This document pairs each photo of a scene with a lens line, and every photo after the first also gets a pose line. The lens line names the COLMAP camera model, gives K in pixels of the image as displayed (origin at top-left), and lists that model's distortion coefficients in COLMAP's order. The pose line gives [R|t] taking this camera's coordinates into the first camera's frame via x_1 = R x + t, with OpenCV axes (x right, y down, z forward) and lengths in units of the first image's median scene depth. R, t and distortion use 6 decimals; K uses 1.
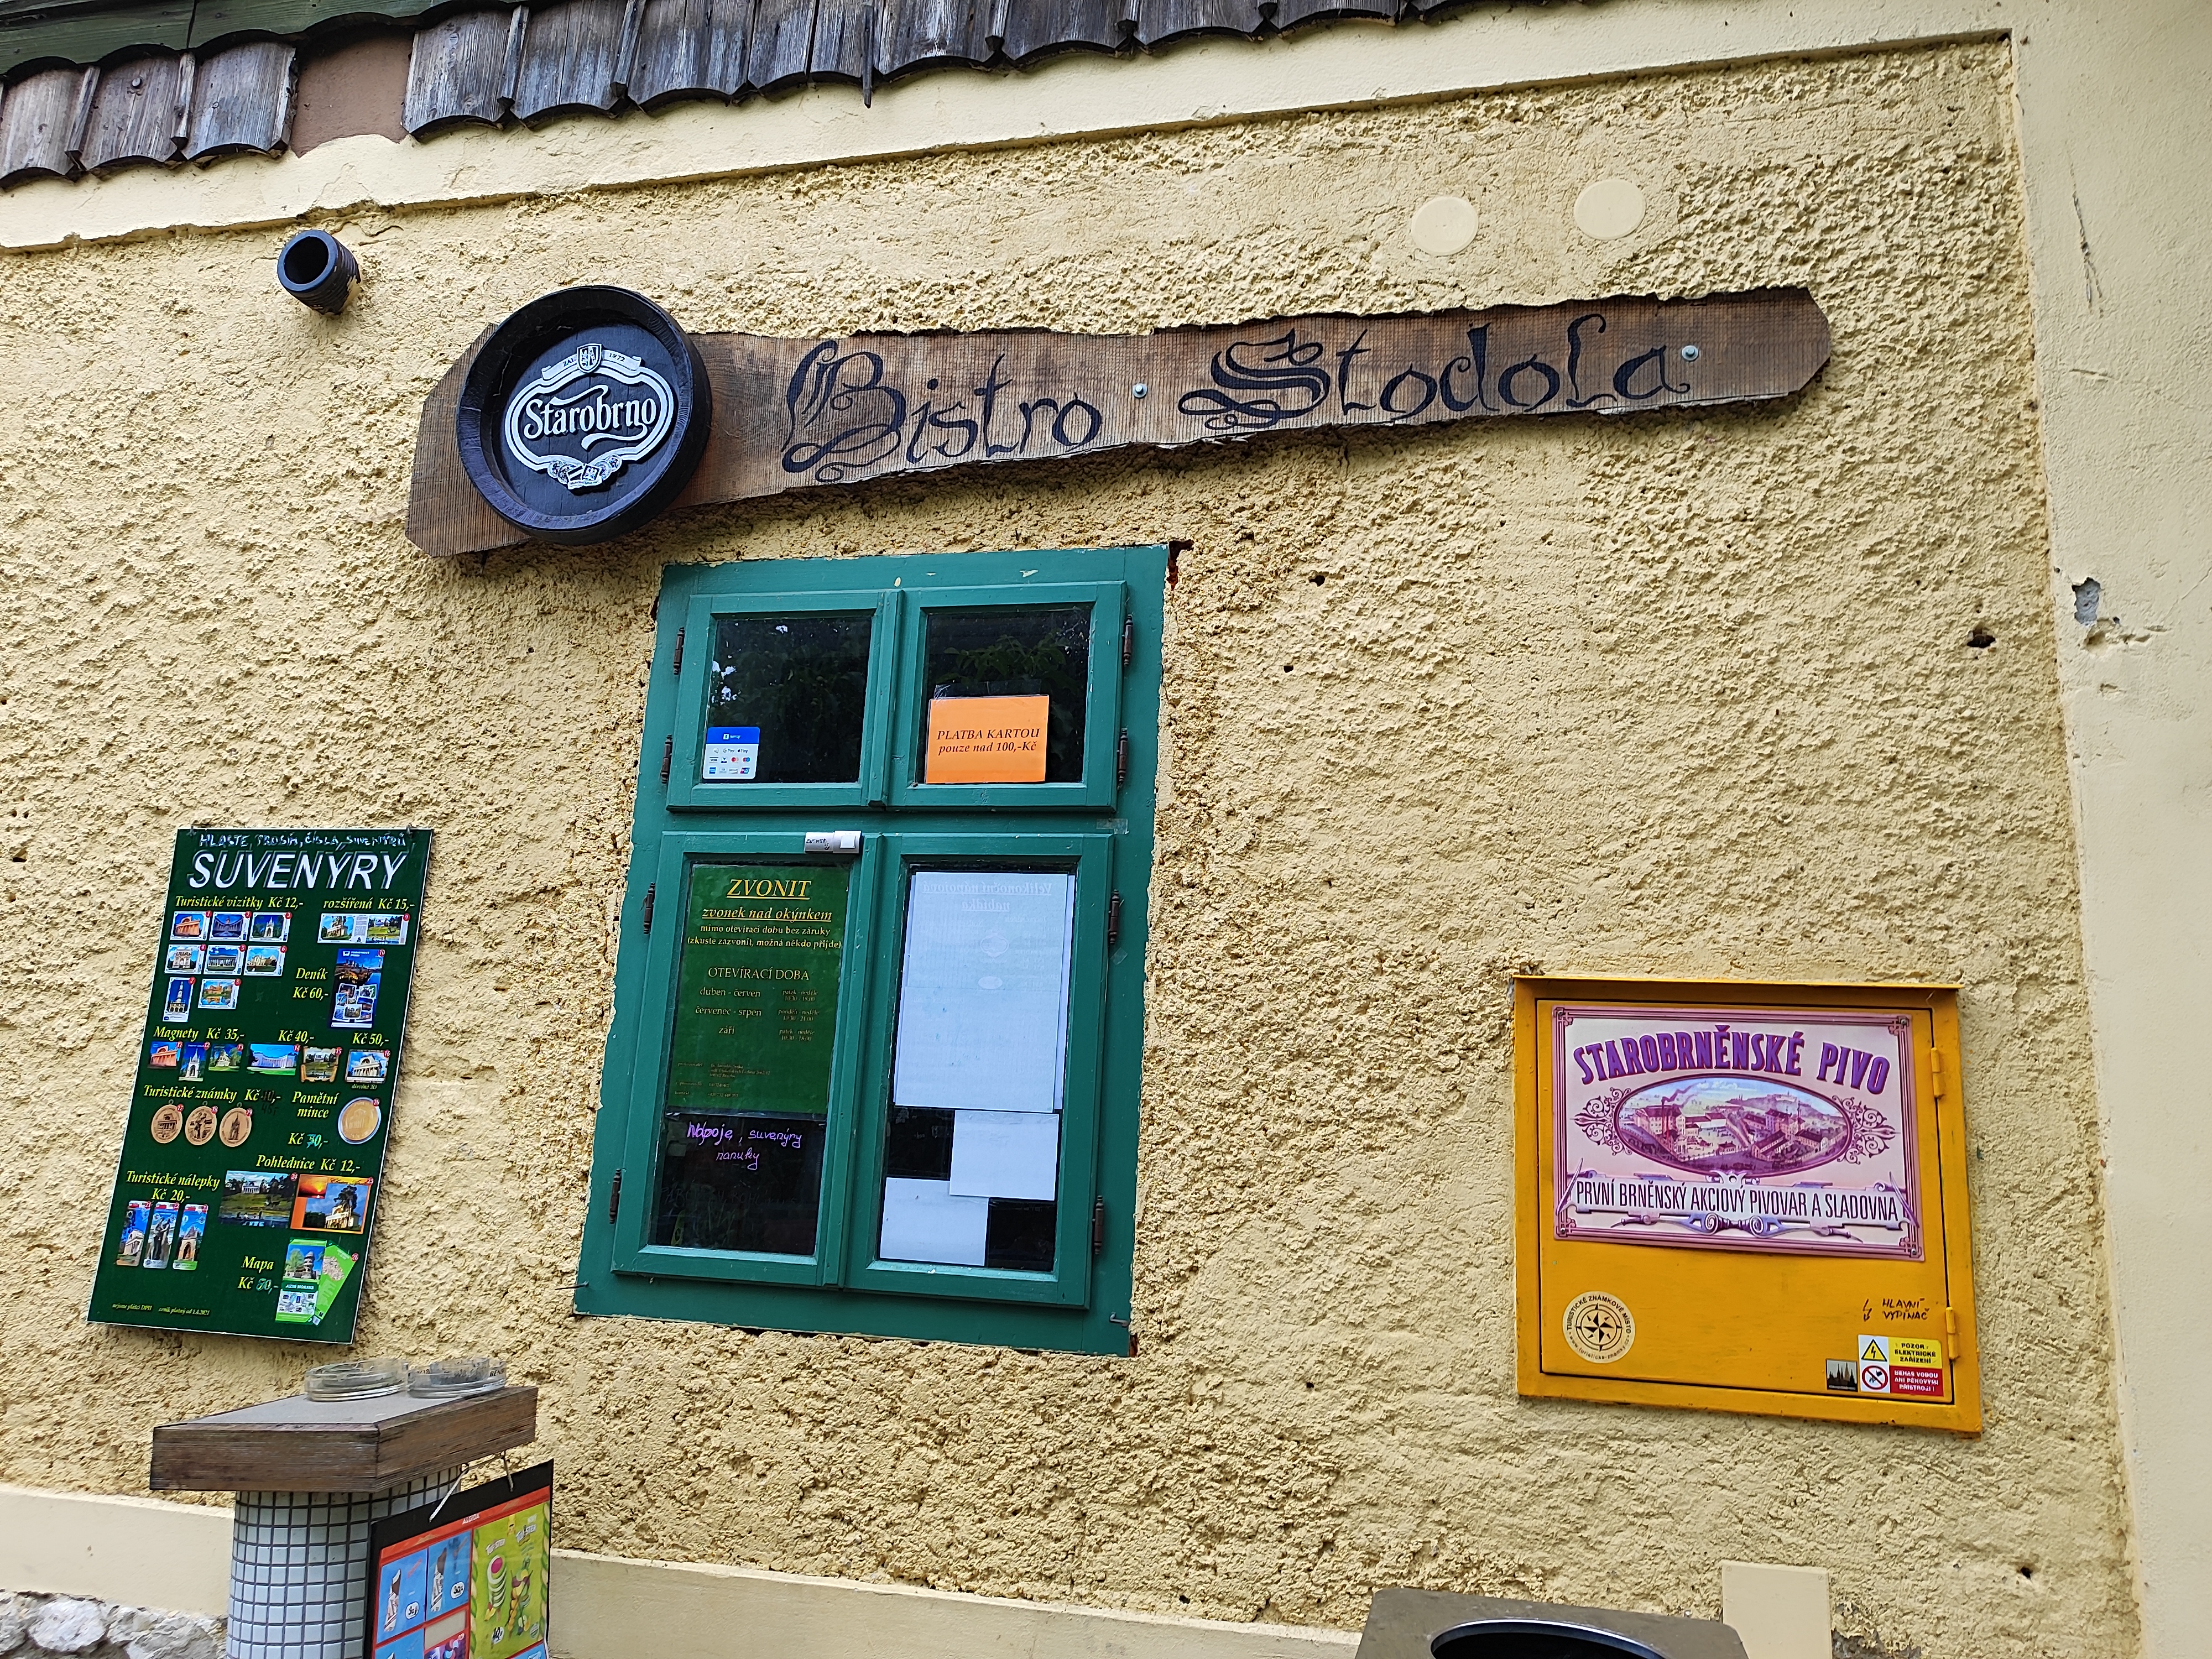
lens RADIAL K [[1531.6, 0, 1111.3], [0, 1531.6, 828.3], [0, 0, 1]] dist [0.009426, -0.018028]
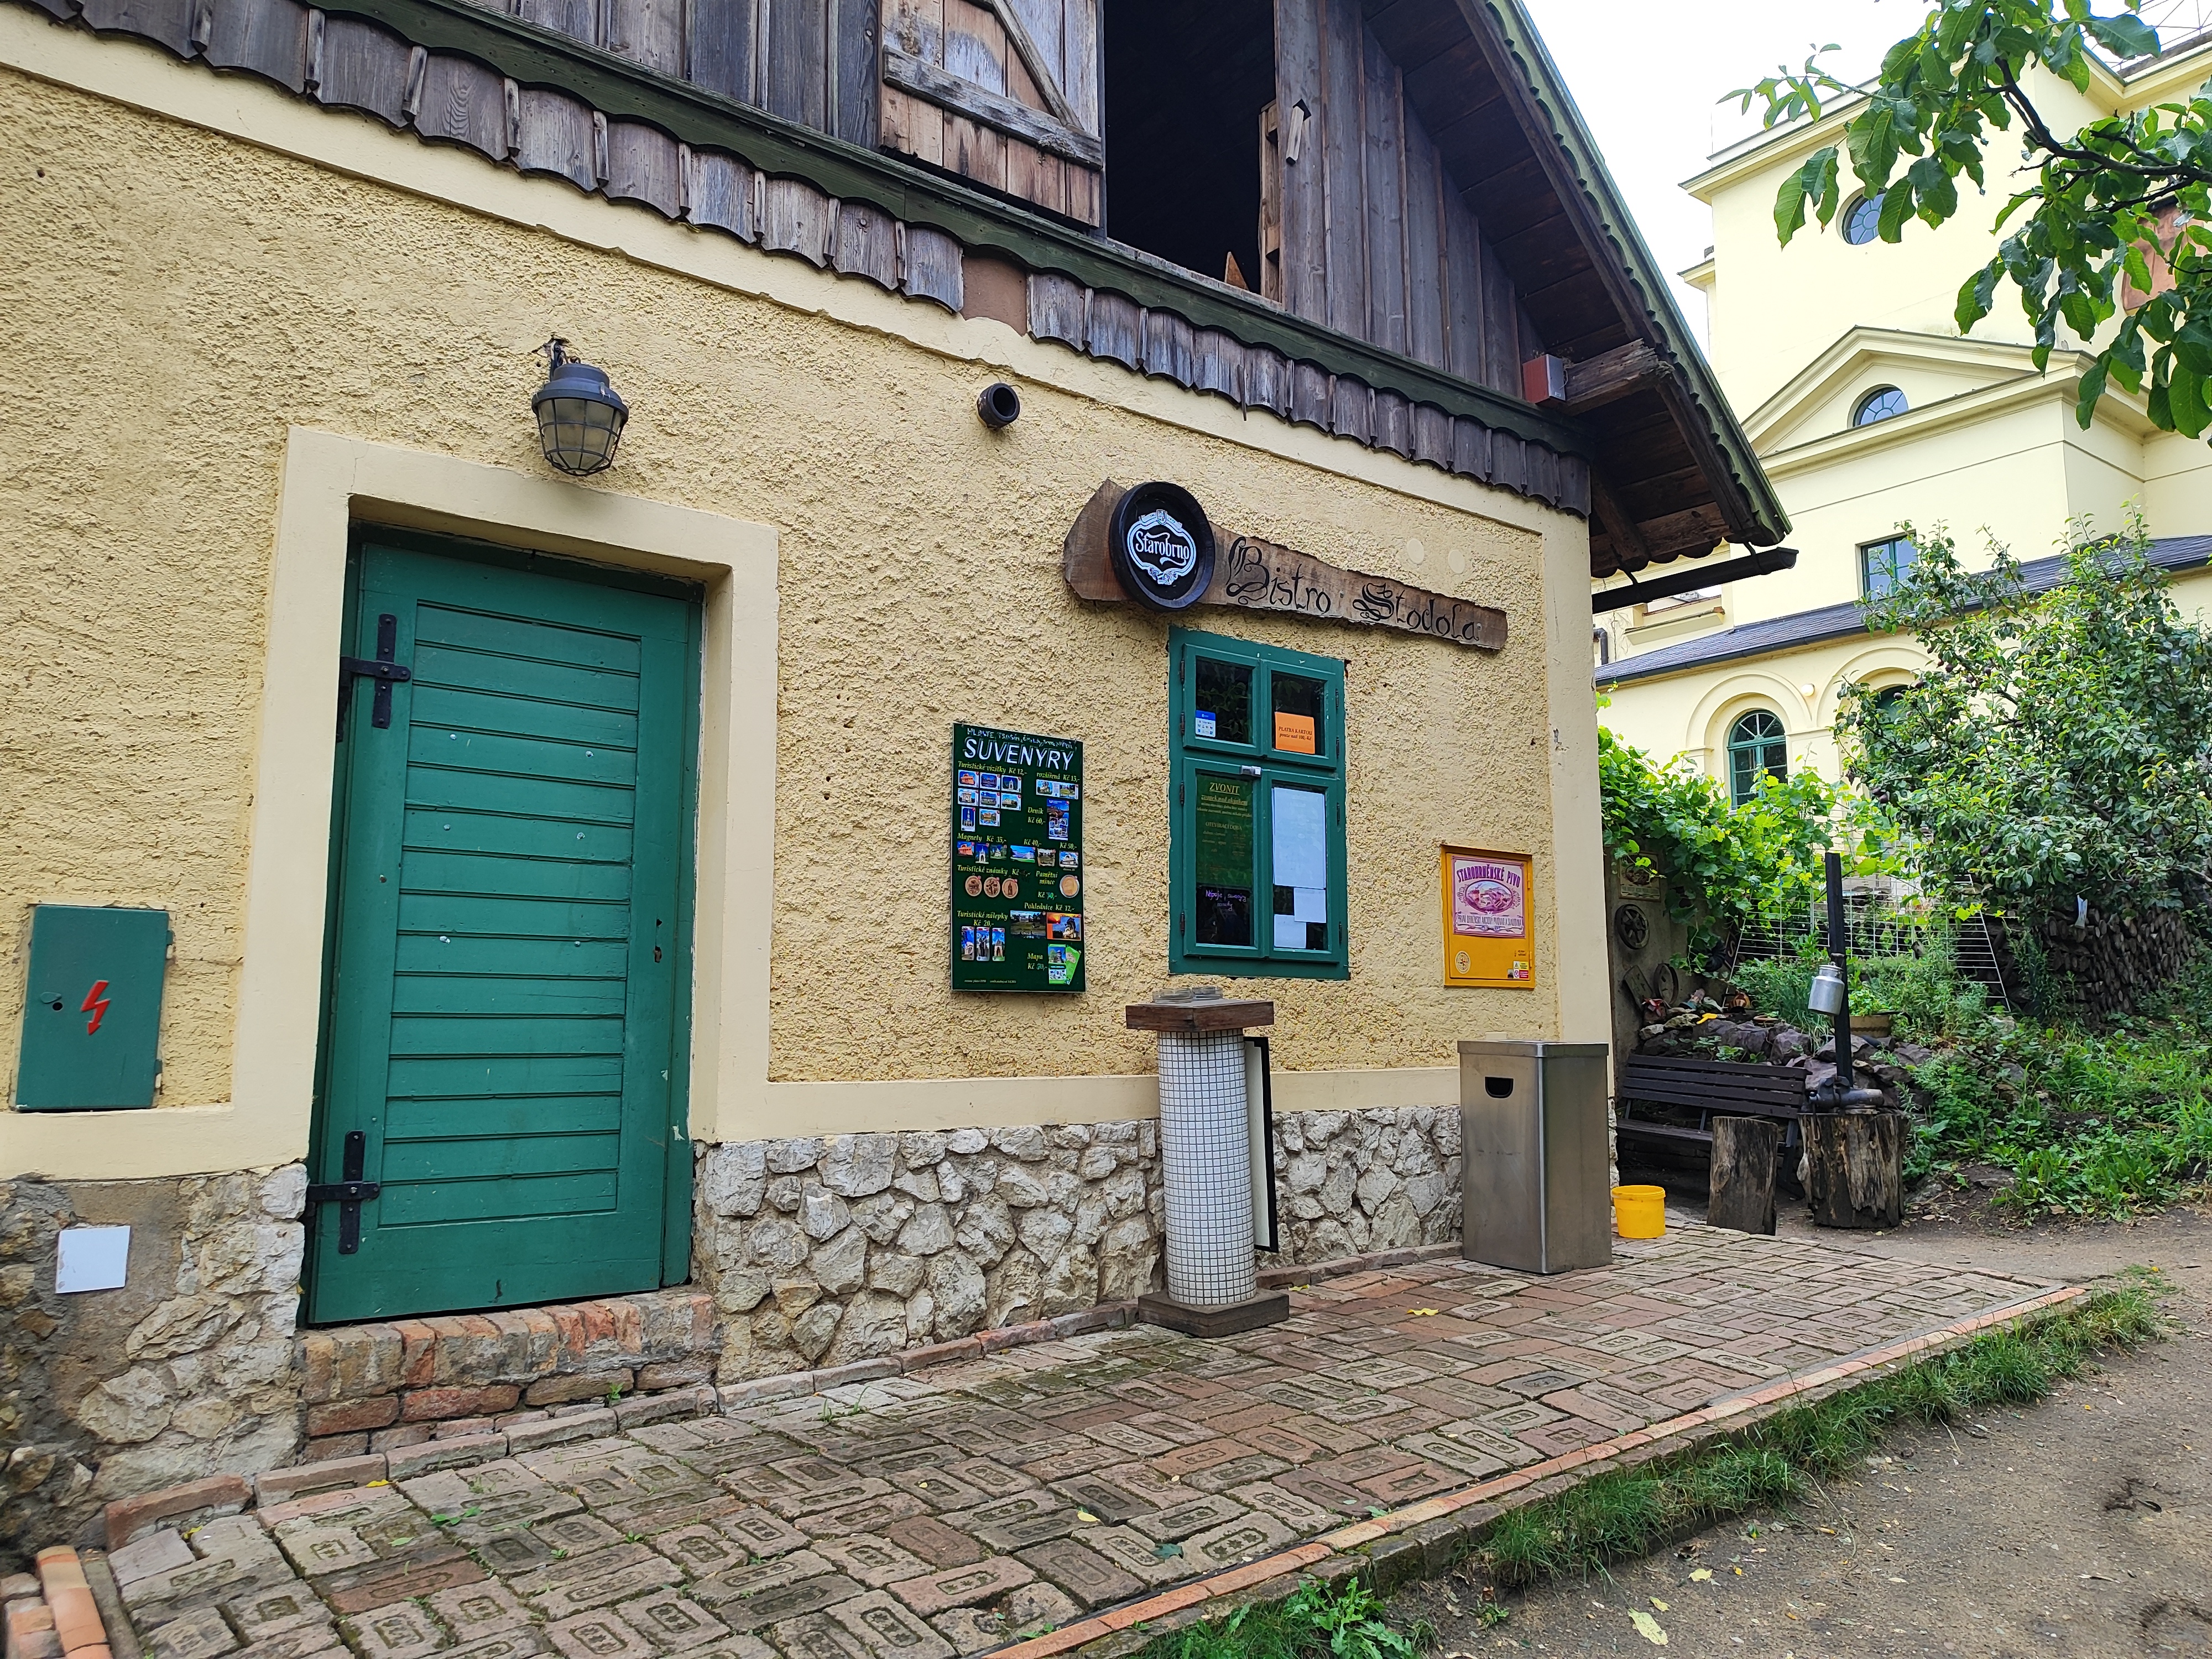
lens RADIAL K [[1531.6, 0, 1104.5], [0, 1531.6, 831.1], [0, 0, 1]] dist [0.009426, -0.018028]
pose [[0.650147, 0.054172, 0.757875, -1.972671], [-0.128966, 0.990850, 0.039808, 0.034099], [-0.748783, -0.123621, 0.651184, -0.323052]]
